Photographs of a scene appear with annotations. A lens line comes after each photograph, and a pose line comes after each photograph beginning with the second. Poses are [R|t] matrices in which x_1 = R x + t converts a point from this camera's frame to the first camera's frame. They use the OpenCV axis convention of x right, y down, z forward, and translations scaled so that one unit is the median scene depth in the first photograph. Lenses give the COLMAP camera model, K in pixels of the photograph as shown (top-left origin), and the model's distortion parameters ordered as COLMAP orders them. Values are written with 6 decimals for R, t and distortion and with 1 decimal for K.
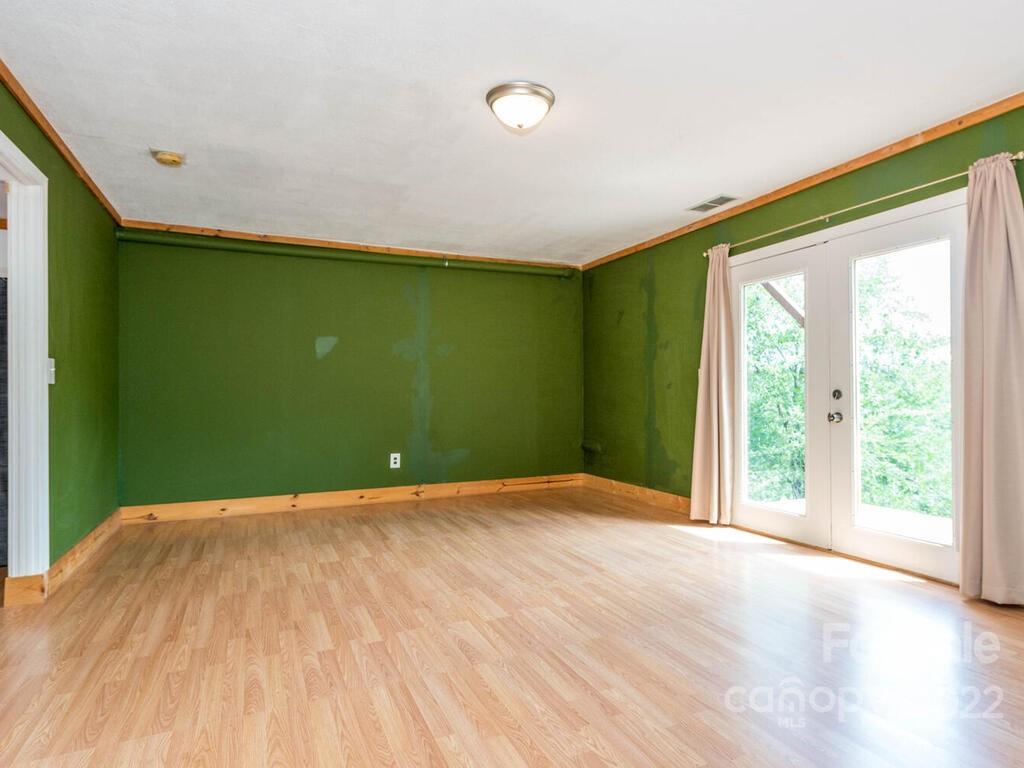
lens RADIAL K [[538.8, 0, 508.3], [0, 538.8, 391.8], [0, 0, 1]] dist [0.017273, 0.000260]
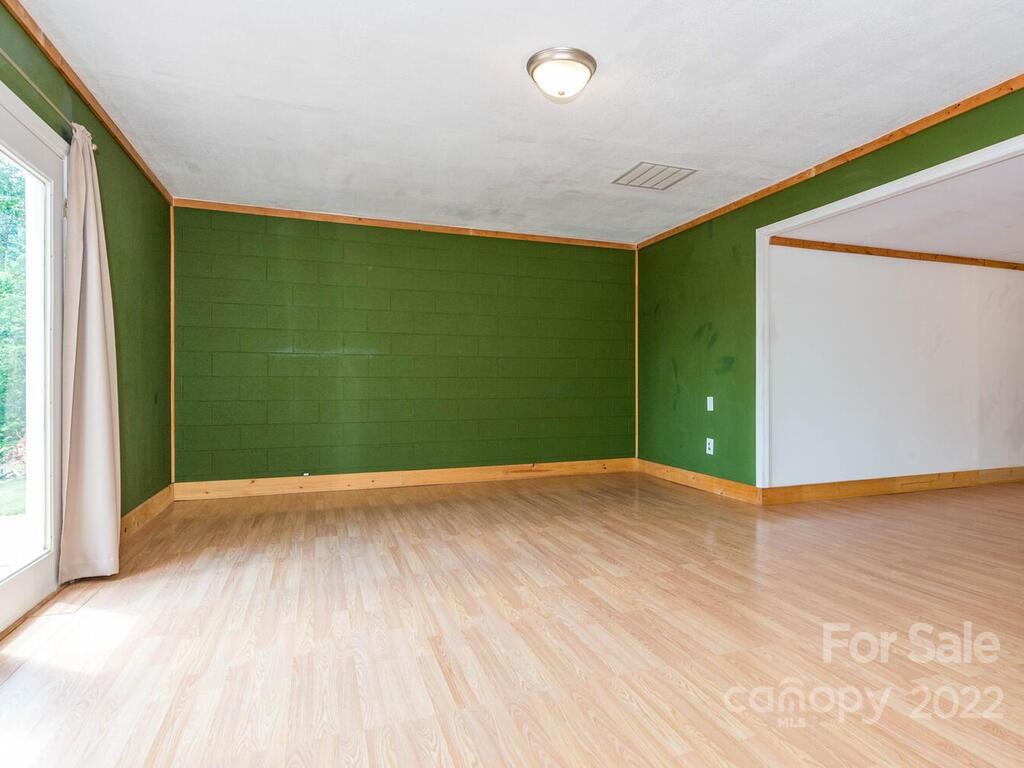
lens RADIAL K [[538.8, 0, 508.3], [0, 538.8, 391.8], [0, 0, 1]] dist [0.017273, 0.000260]
pose [[-0.993439, 0.005443, 0.114238, 0.013391], [0.006869, 0.999903, 0.012093, 0.036126], [-0.114161, 0.012798, -0.993380, 2.021838]]
